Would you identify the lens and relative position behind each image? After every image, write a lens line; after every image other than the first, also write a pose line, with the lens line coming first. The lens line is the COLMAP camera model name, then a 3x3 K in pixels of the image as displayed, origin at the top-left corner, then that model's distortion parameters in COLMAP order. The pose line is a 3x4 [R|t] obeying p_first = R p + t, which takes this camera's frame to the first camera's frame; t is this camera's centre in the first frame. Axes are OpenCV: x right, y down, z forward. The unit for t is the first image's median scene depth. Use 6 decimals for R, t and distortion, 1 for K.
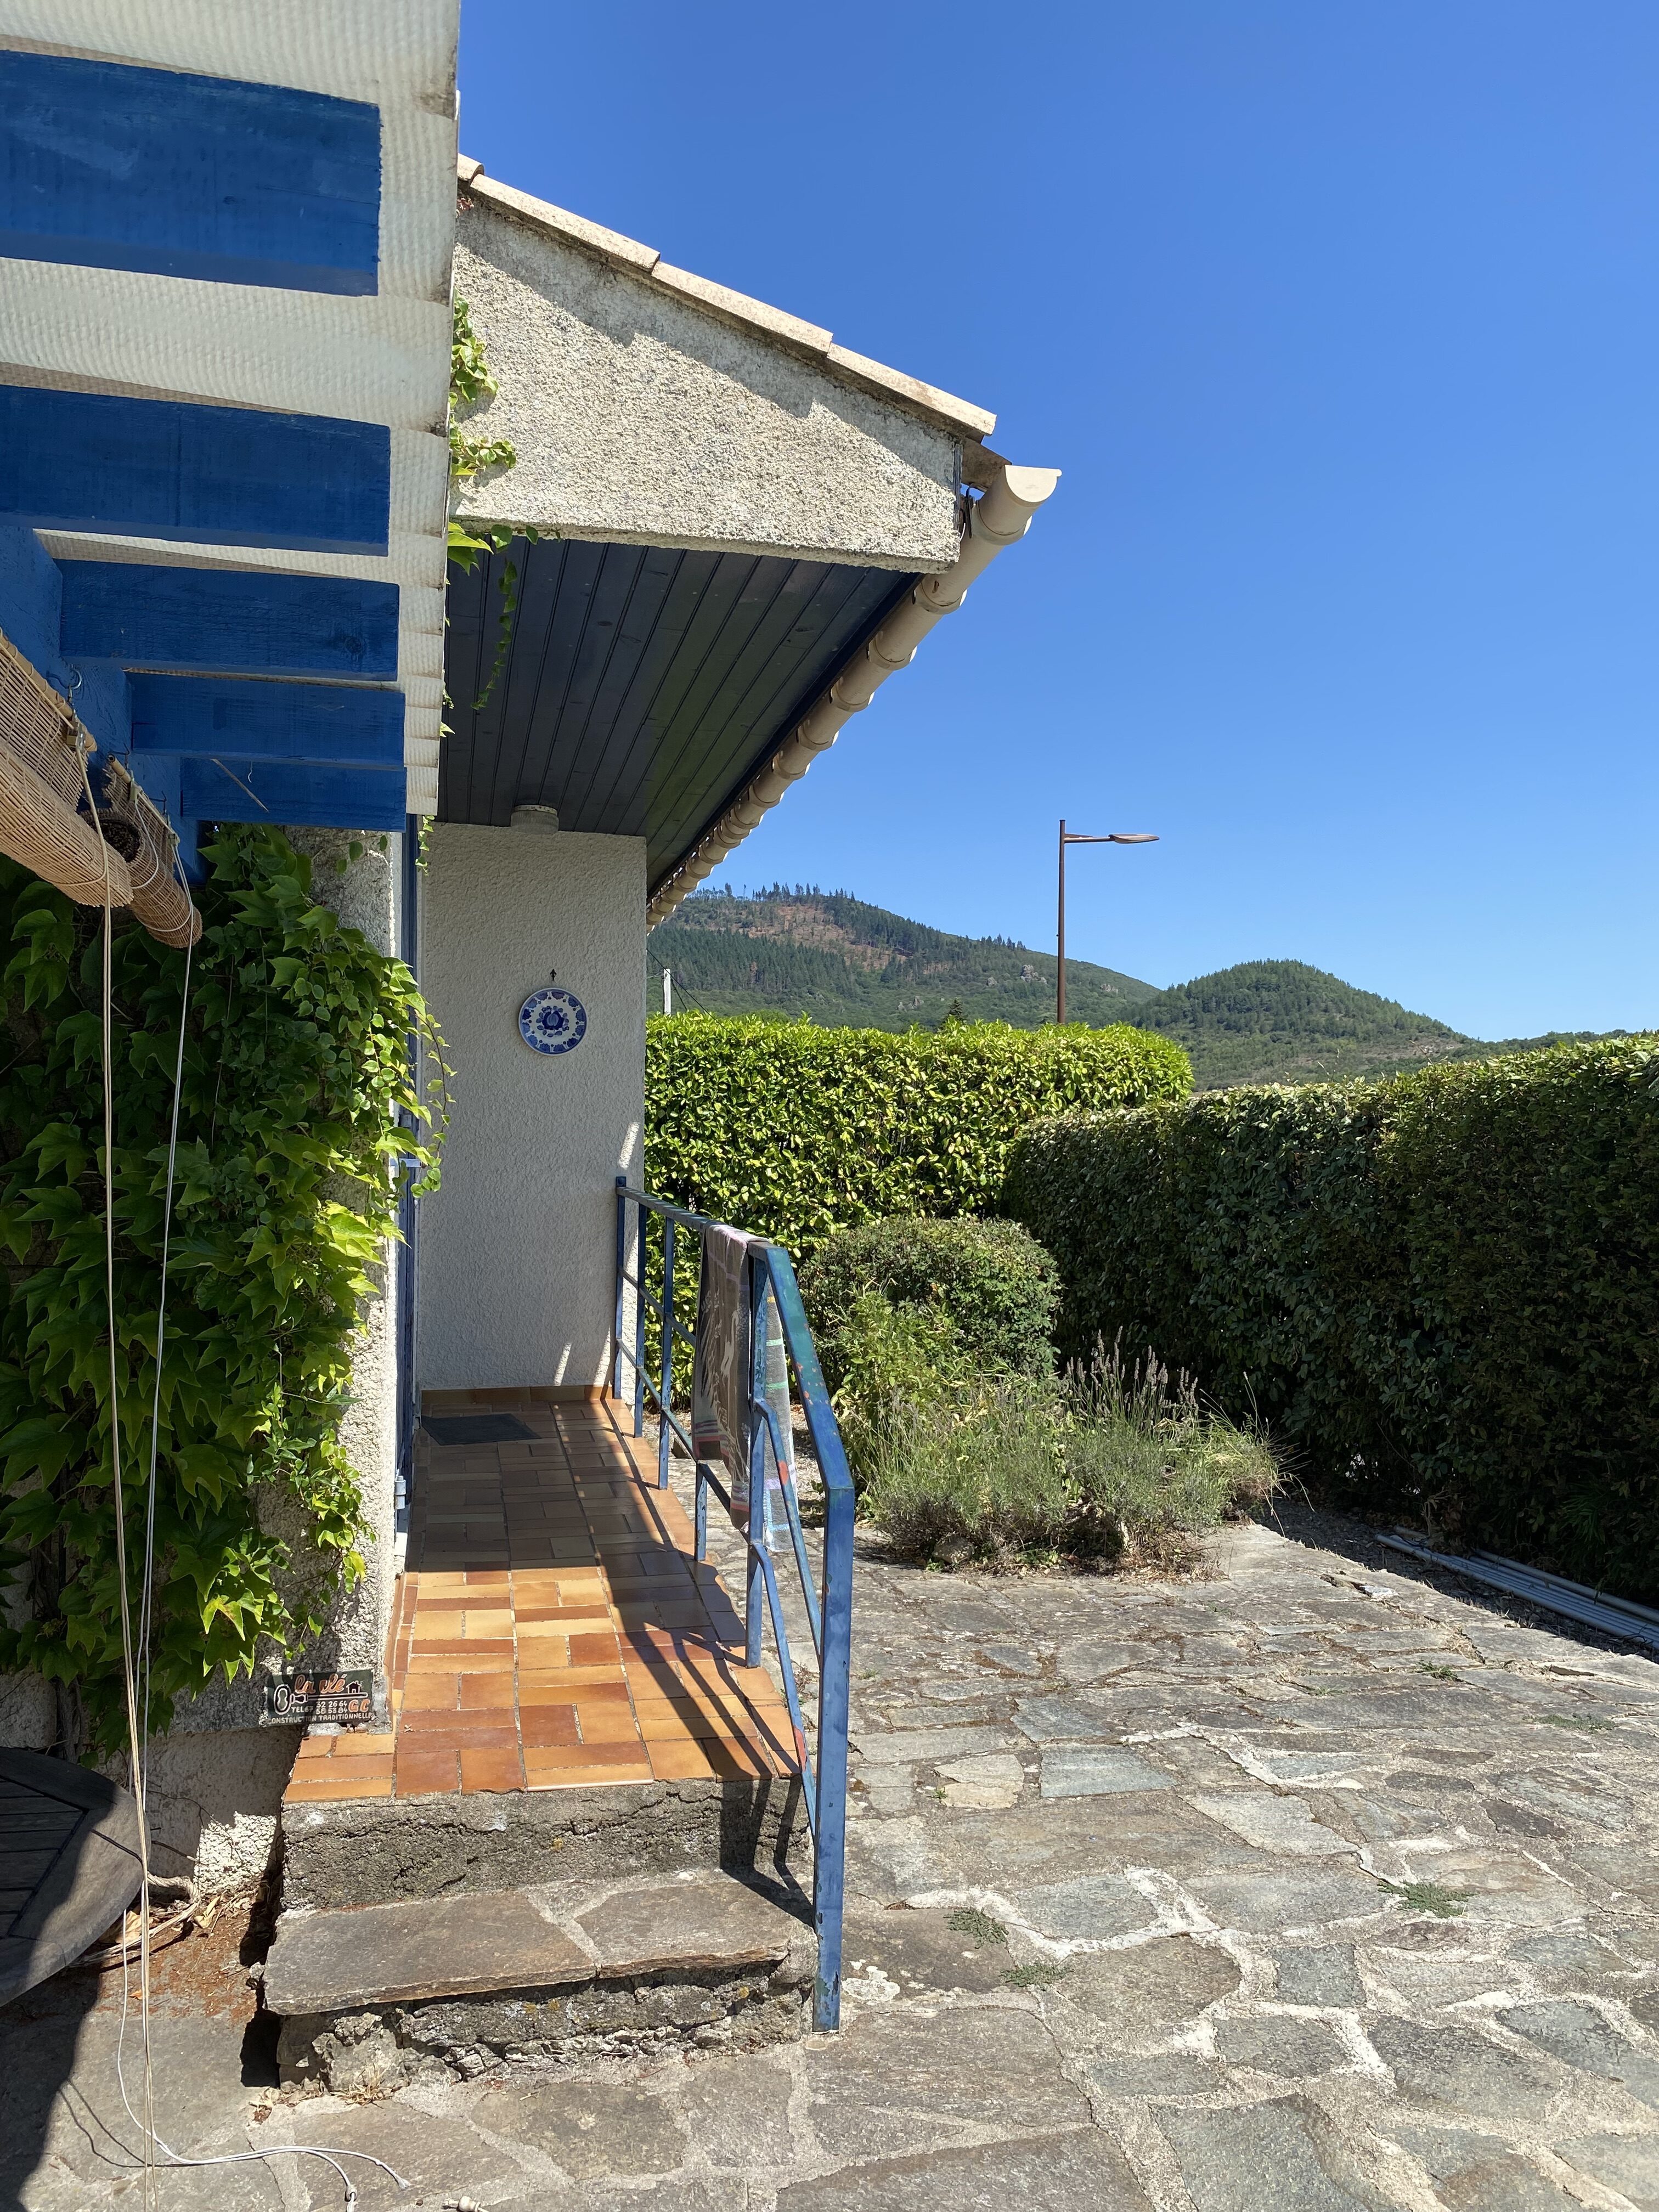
lens RADIAL K [[1672.5, 0, 832.3], [0, 1672.5, 1108.9], [0, 0, 1]] dist [0.055931, -0.094050]
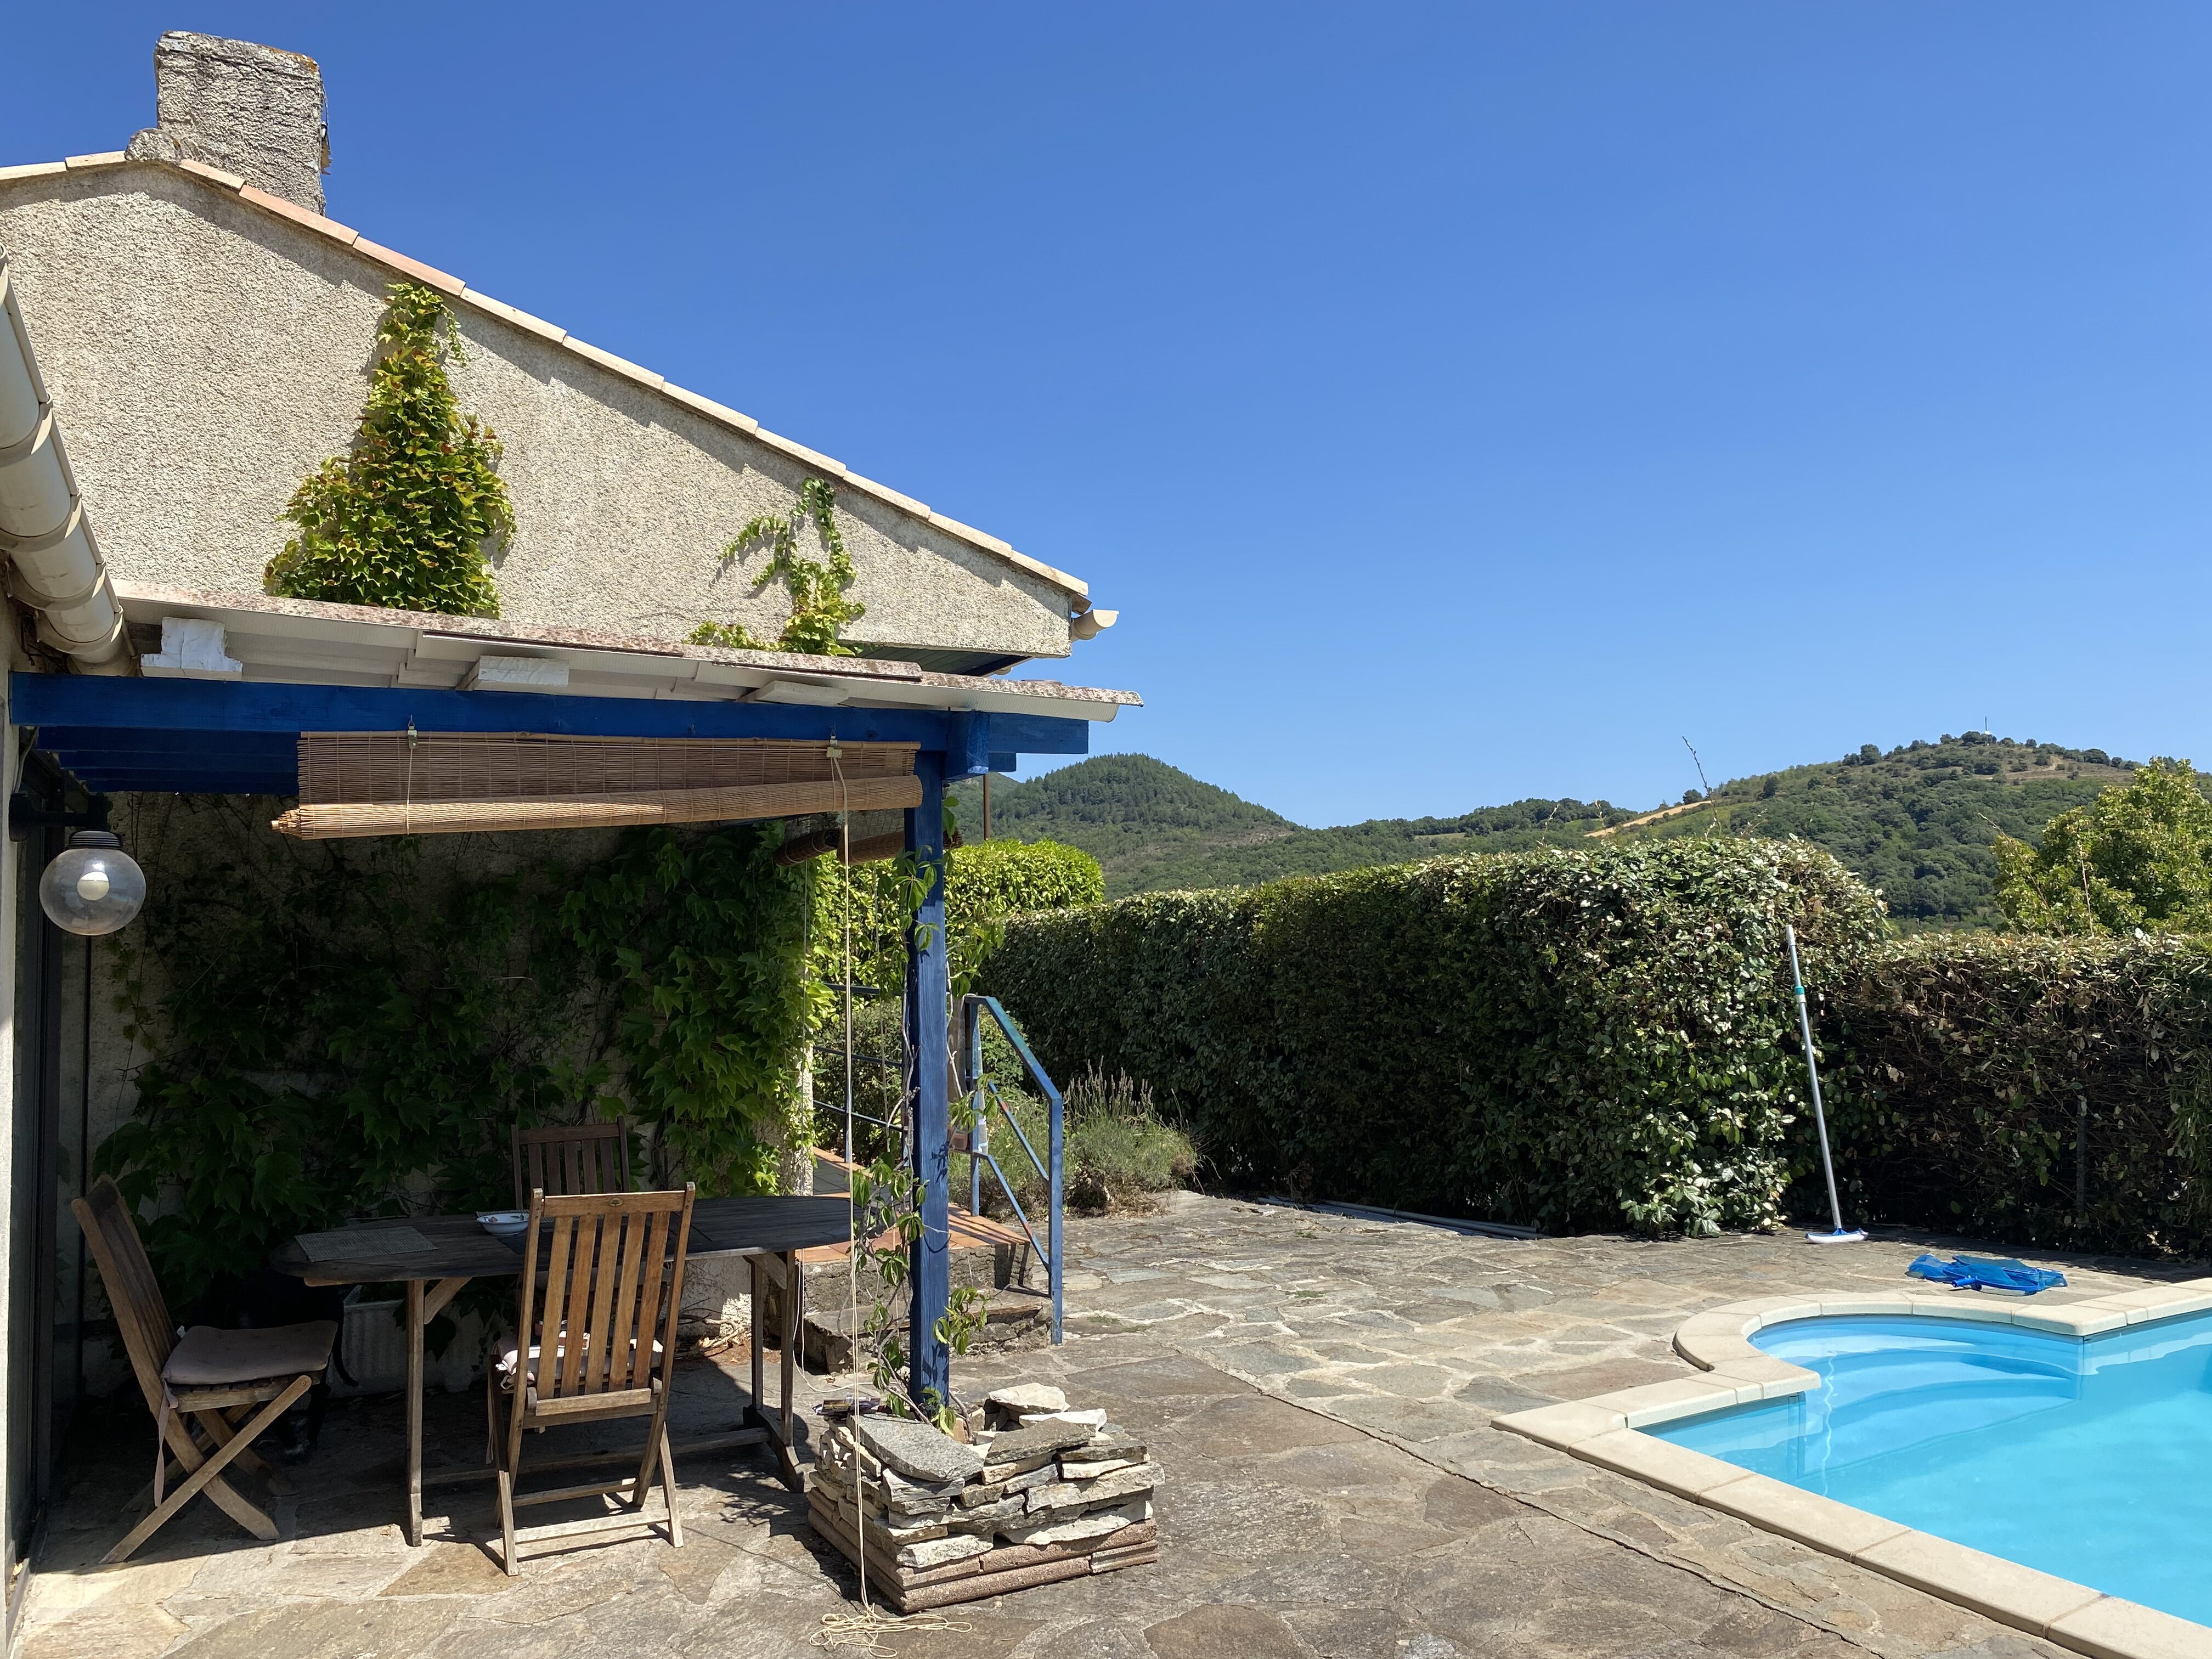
lens RADIAL K [[1672.5, 0, 1114.1], [0, 1672.5, 810.8], [0, 0, 1]] dist [0.055931, -0.094050]
pose [[0.968493, -0.009900, 0.248846, -0.195909], [0.023233, 0.998444, -0.050702, -0.016932], [-0.247956, 0.054886, 0.967215, -0.495095]]
